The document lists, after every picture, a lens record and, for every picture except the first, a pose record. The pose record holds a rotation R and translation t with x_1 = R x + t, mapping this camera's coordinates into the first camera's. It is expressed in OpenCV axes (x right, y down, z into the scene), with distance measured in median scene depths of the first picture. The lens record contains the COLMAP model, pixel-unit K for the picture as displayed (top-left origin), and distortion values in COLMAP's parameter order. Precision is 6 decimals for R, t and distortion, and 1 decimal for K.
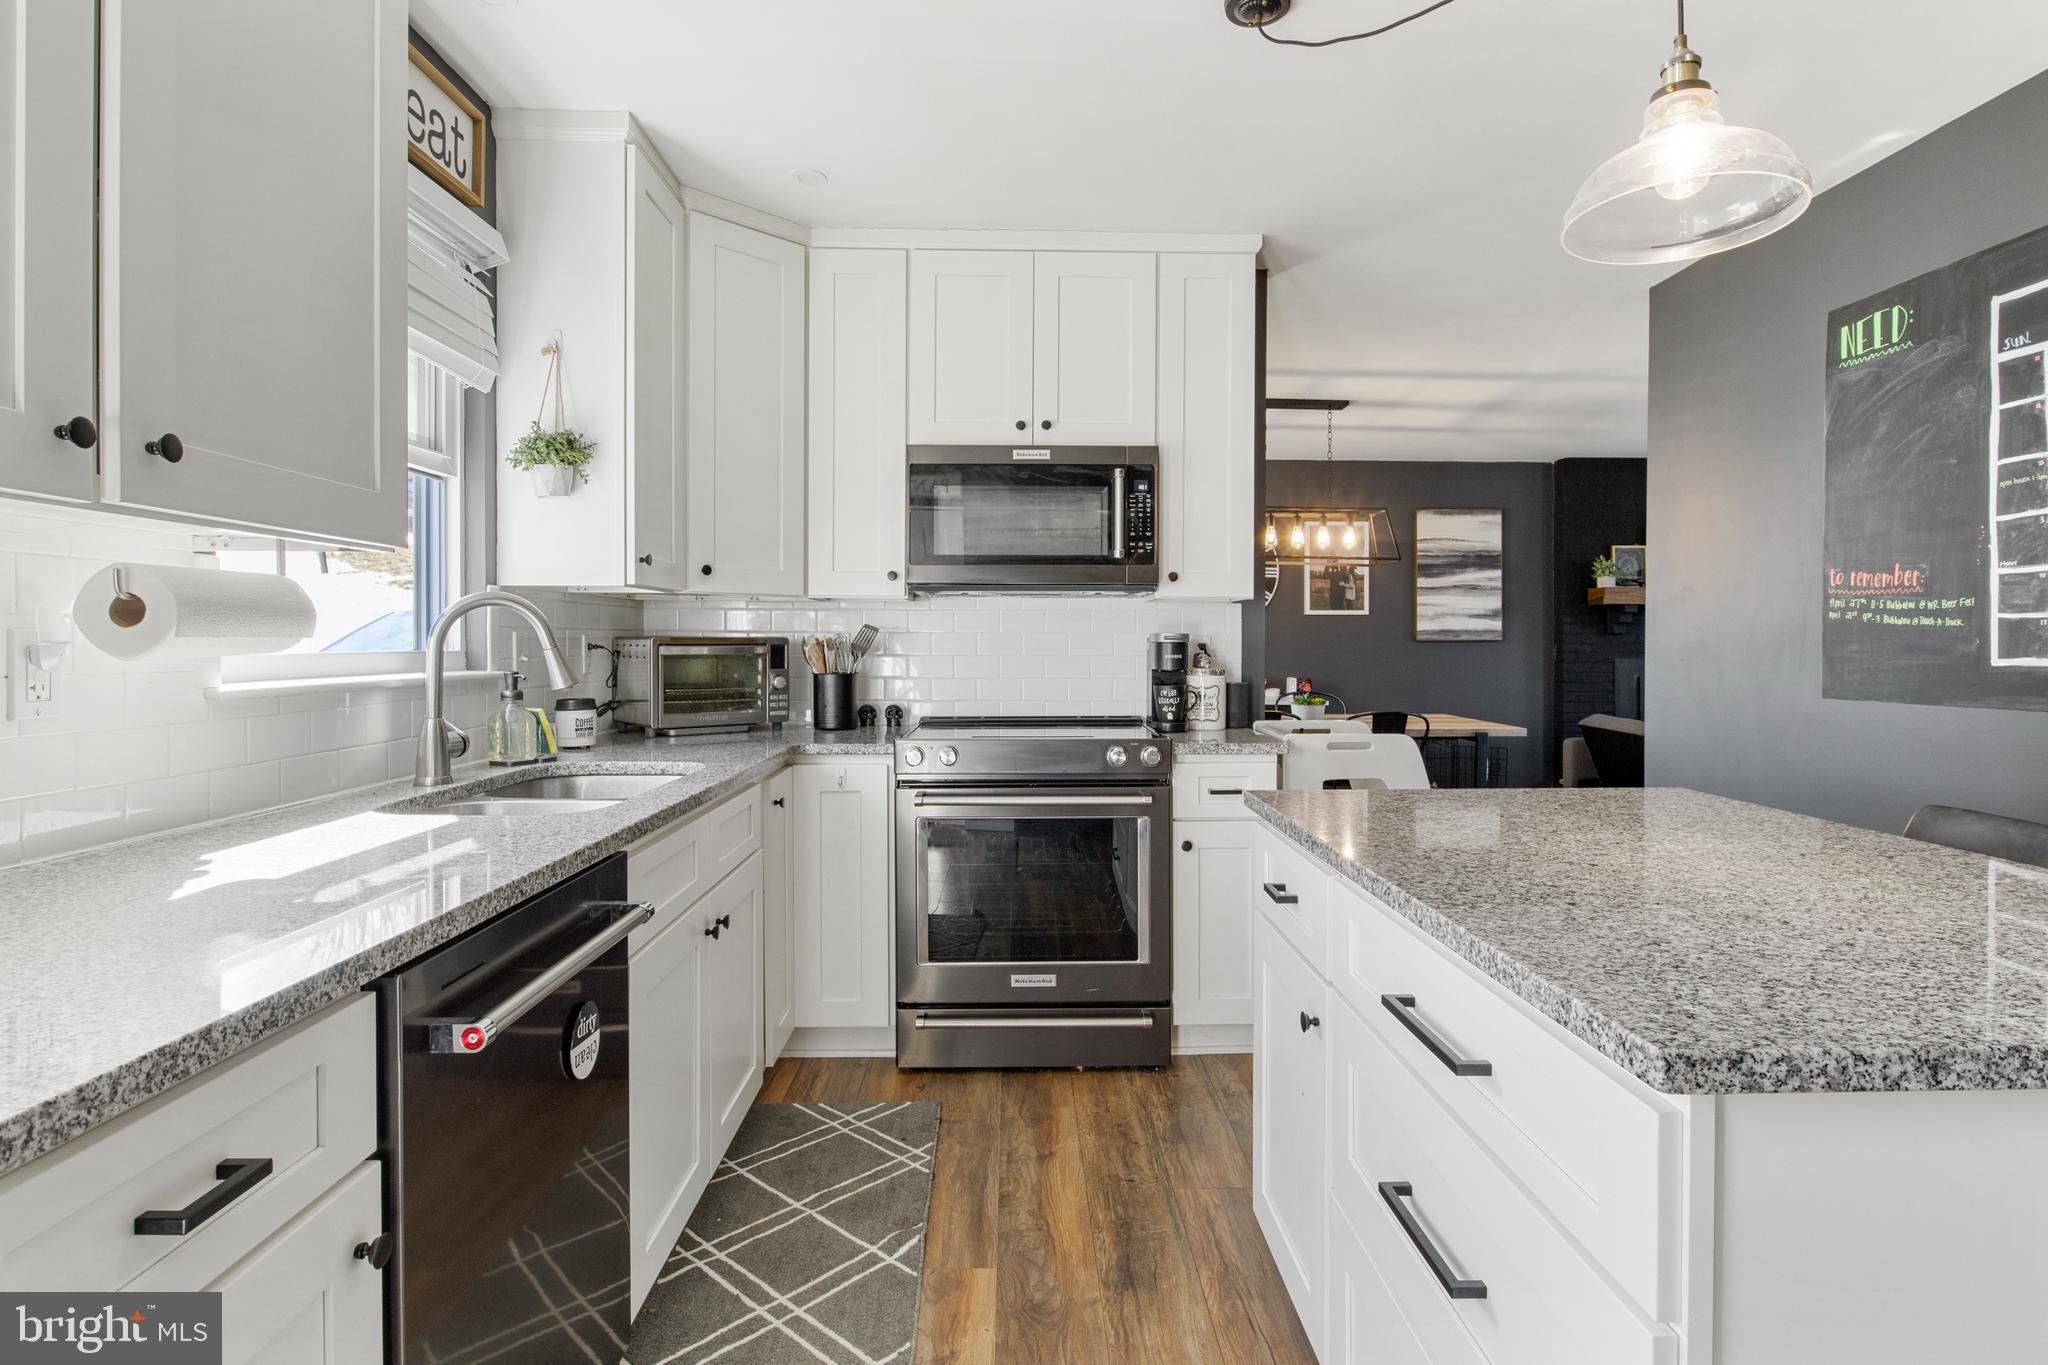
lens RADIAL K [[1062.1, 0, 1053.1], [0, 1062.1, 643.4], [0, 0, 1]] dist [-0.006665, 0.000211]
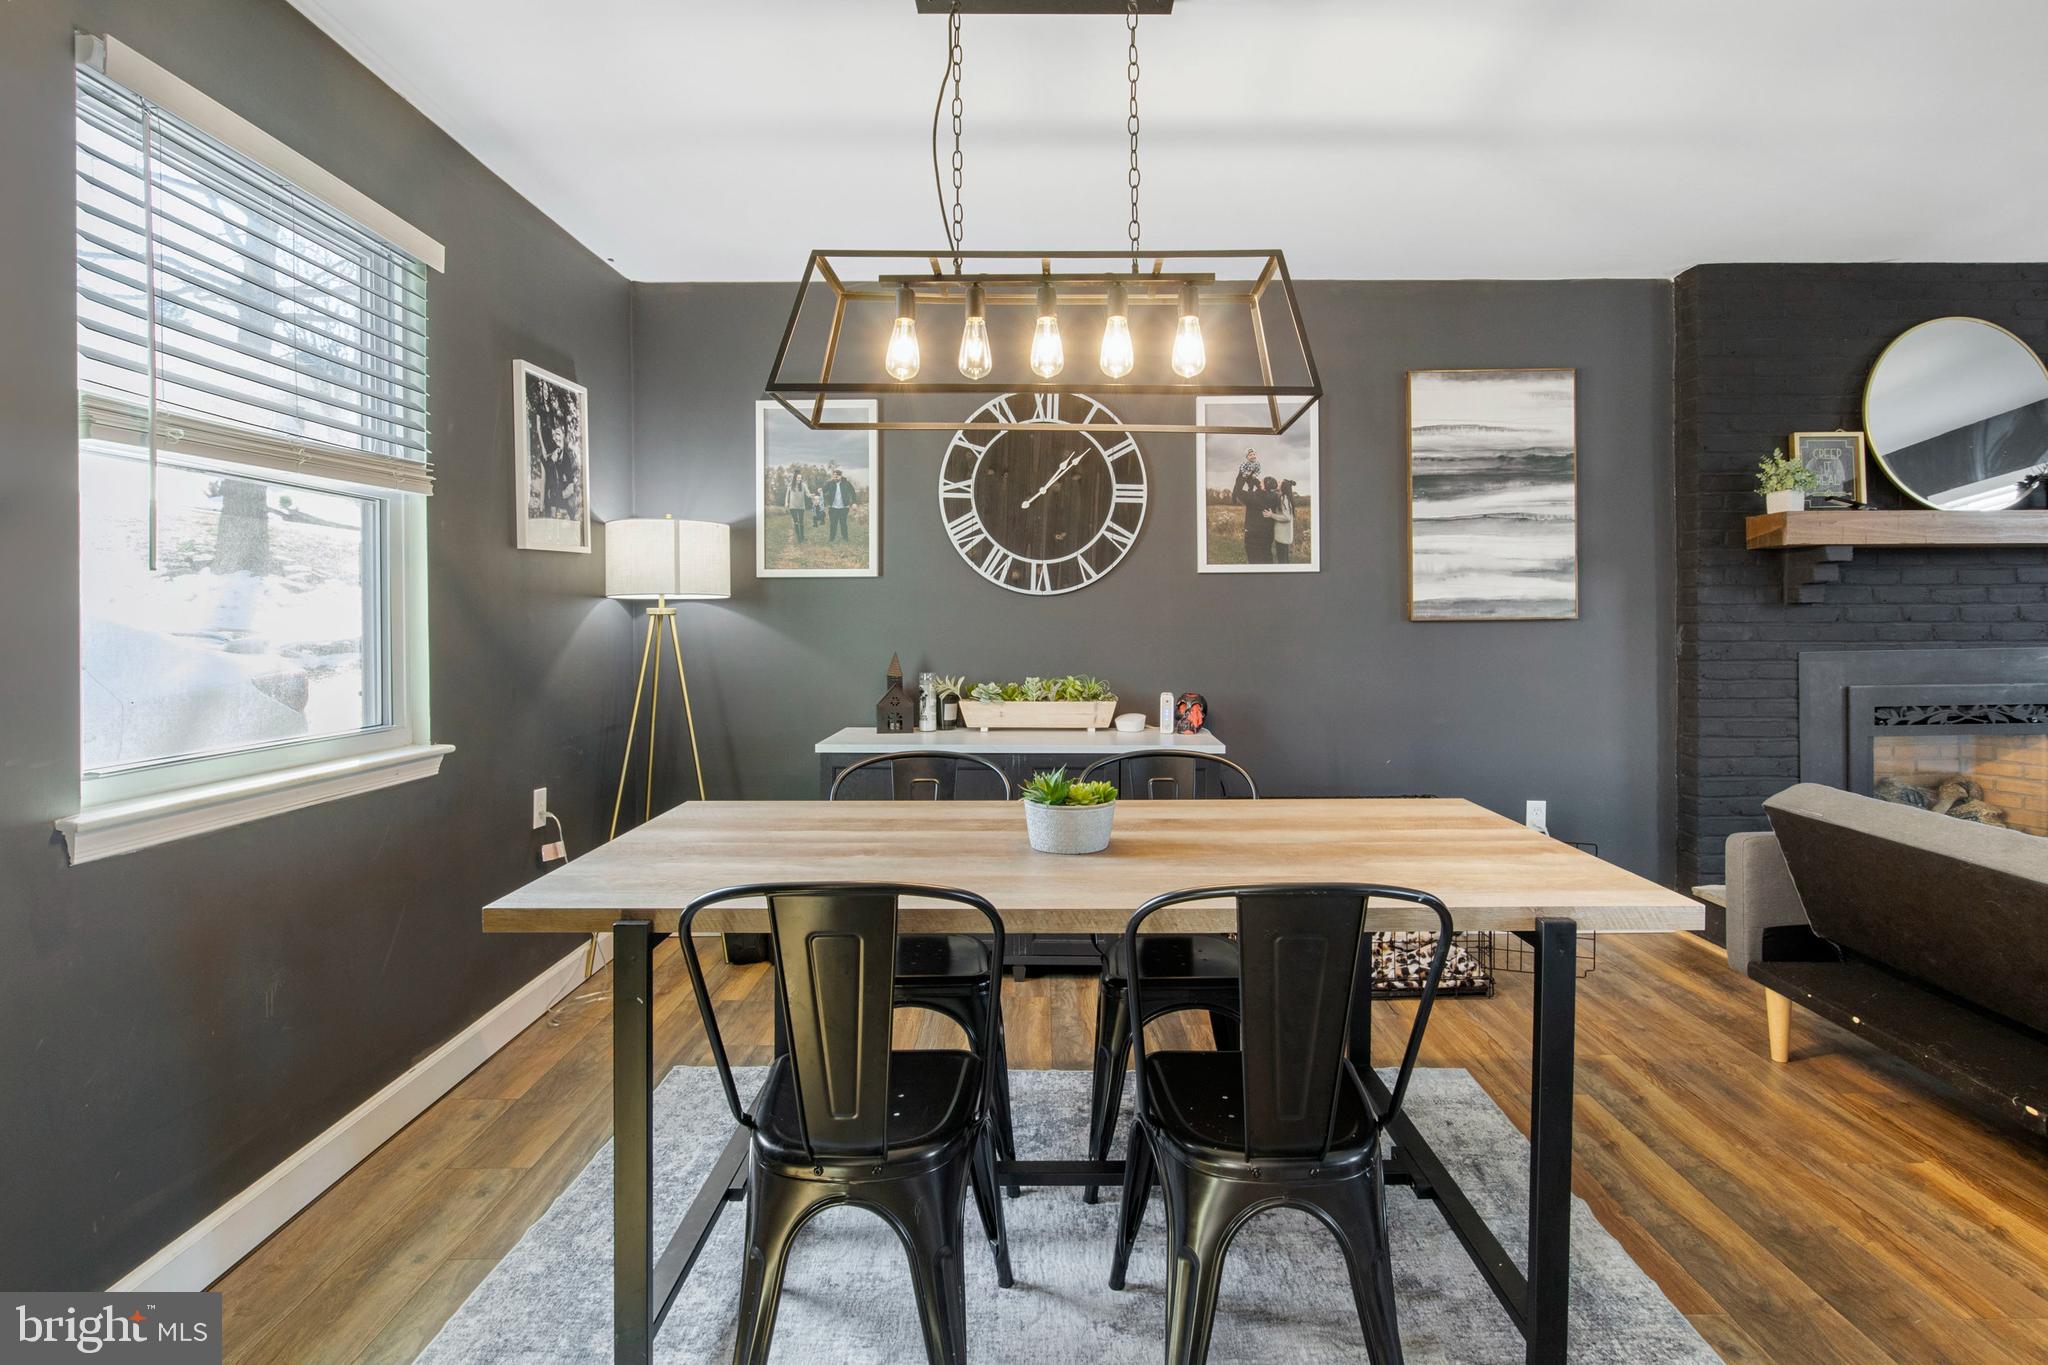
lens RADIAL K [[1062.1, 0, 1040.5], [0, 1062.1, 624.2], [0, 0, 1]] dist [-0.006665, 0.000211]
pose [[0.998977, -0.007422, -0.044609, 0.184435], [0.007563, 0.999967, 0.002992, -0.003503], [0.044585, -0.003326, 0.999000, 0.471706]]
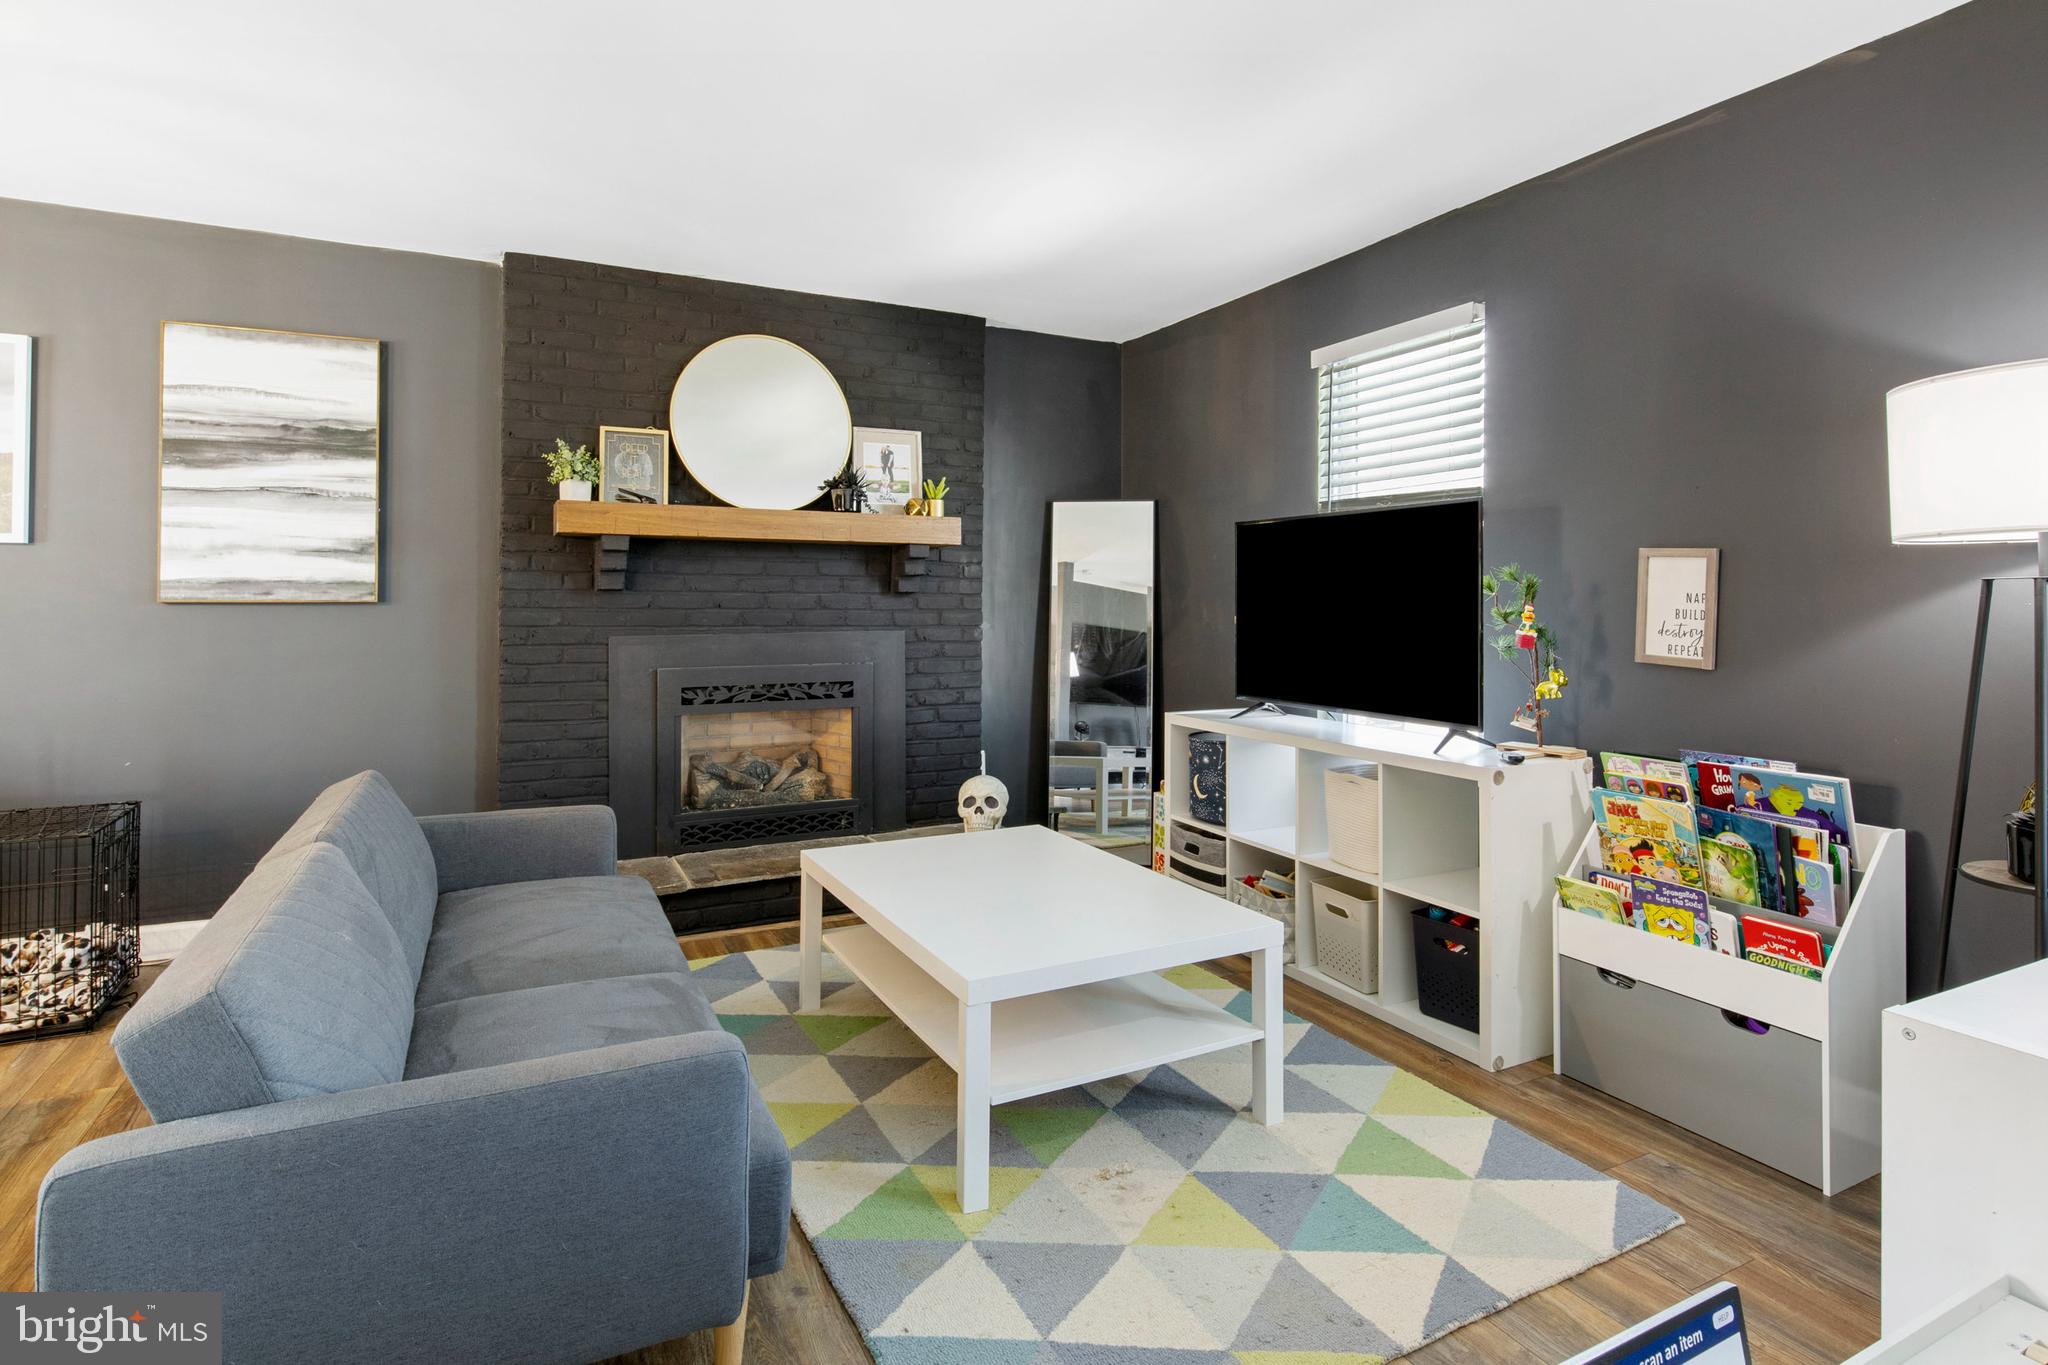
lens RADIAL K [[1062.1, 0, 1043.4], [0, 1062.1, 593.5], [0, 0, 1]] dist [-0.006665, 0.000211]
pose [[0.907980, 0.007645, 0.418944, 0.508962], [-0.001670, 0.999892, -0.014628, 0.000053], [-0.419010, 0.012582, 0.907894, 0.423285]]
